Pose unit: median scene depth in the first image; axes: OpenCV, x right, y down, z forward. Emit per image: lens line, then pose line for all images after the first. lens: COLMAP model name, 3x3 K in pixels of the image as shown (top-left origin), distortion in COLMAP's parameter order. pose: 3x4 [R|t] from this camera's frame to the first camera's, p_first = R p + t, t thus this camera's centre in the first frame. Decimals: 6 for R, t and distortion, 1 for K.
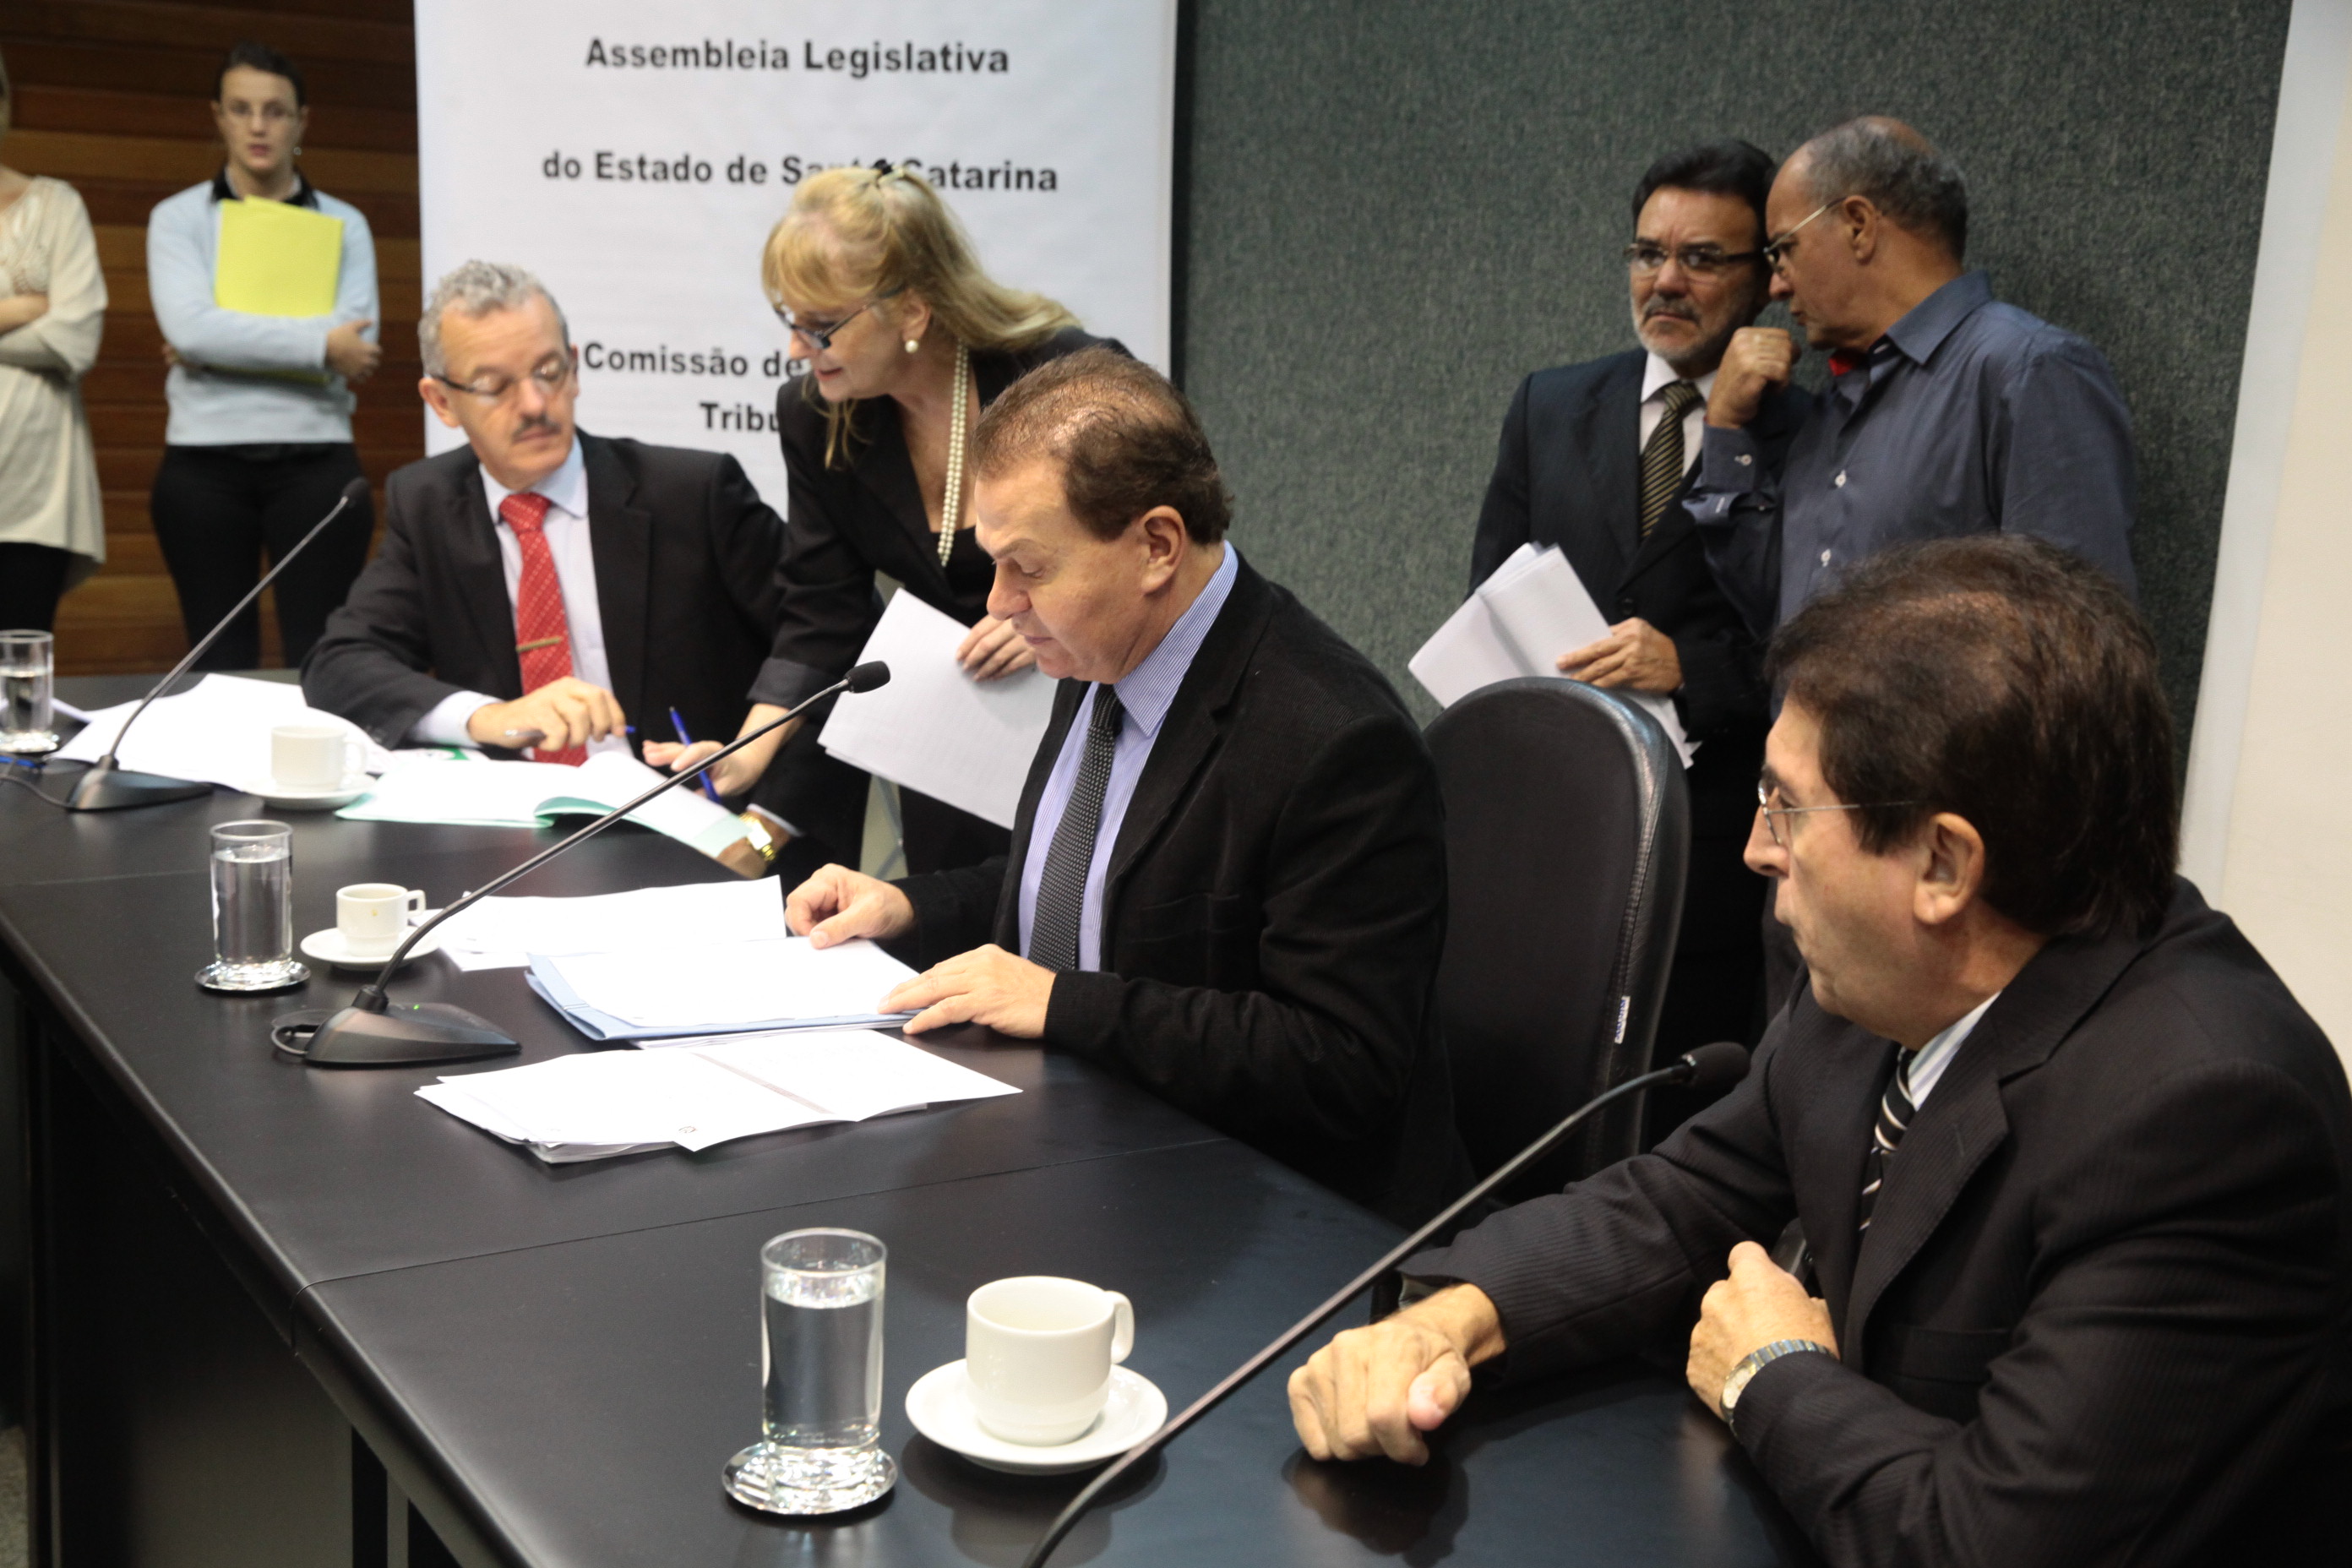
lens RADIAL K [[2829.1, 0, 1158.6], [0, 2829.1, 789.5], [0, 0, 1]] dist [0.045860, 0.078595]
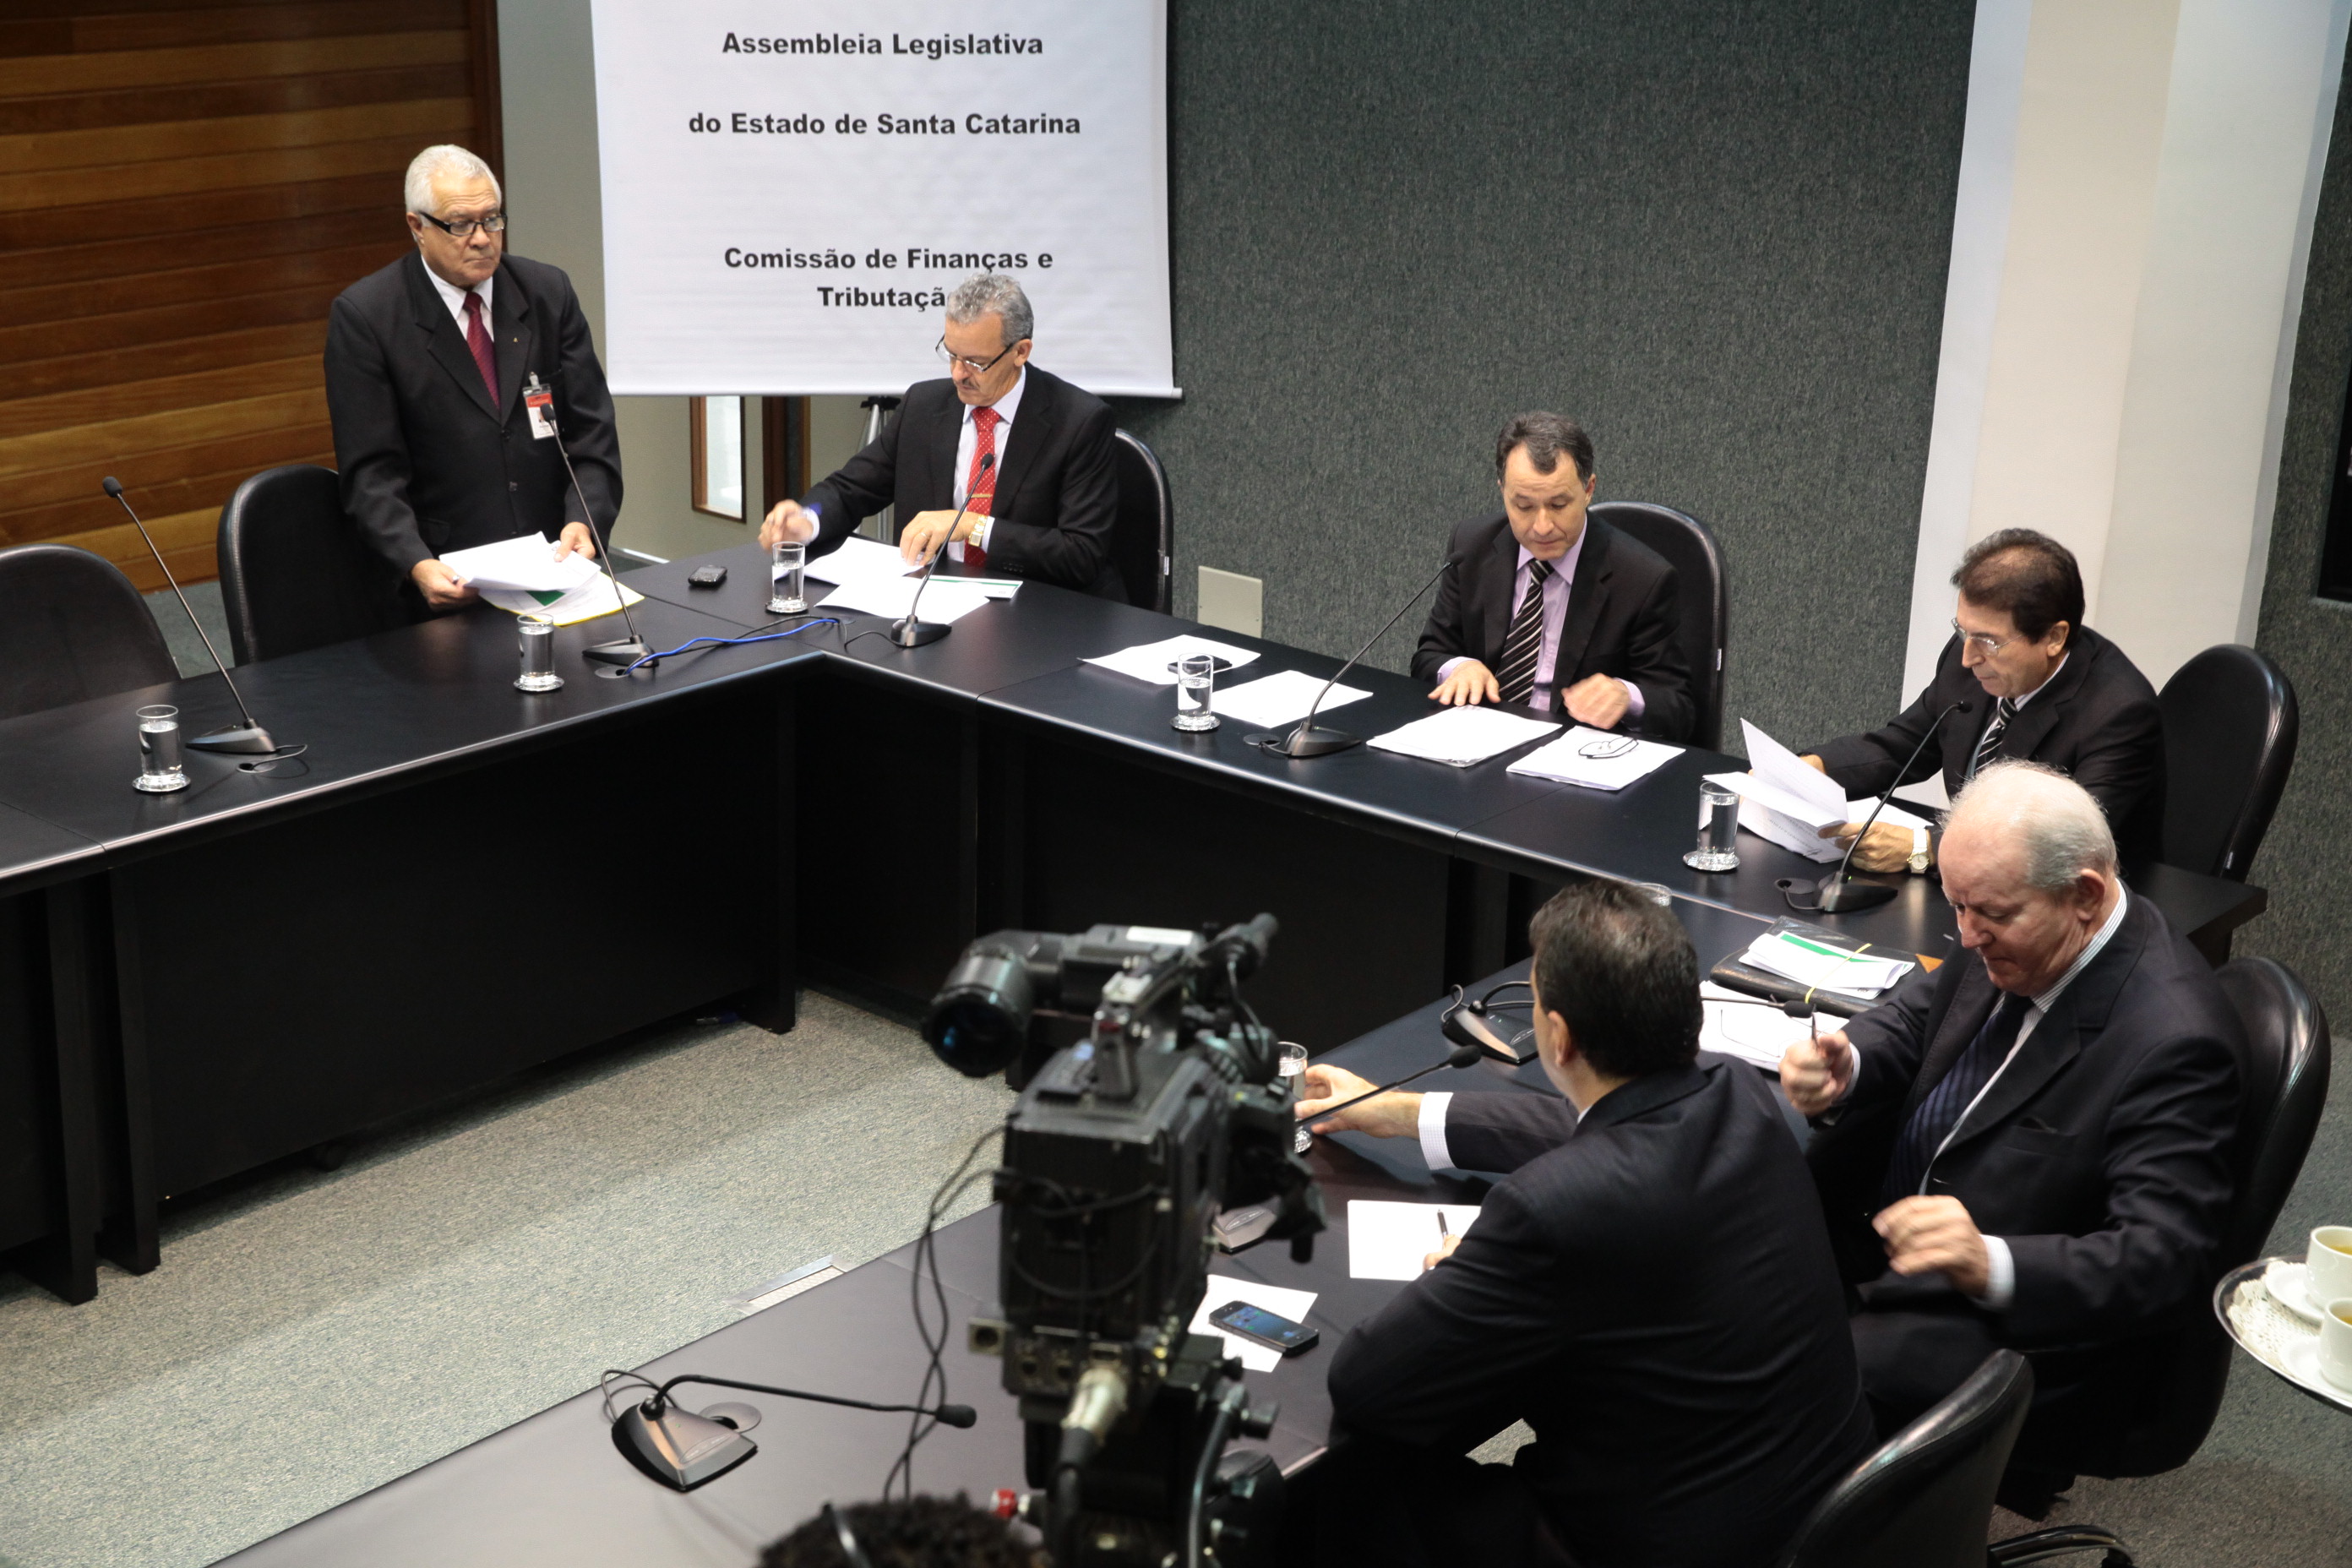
lens RADIAL K [[3309.0, 0, 1176.0], [0, 3309.0, 784.0], [0, 0, 1]] dist [0.081556, 0.095818]
pose [[0.949545, -0.120593, 0.289520, -0.600635], [0.079886, 0.985672, 0.148556, -0.148822], [-0.303286, -0.117932, 0.945574, -0.774835]]
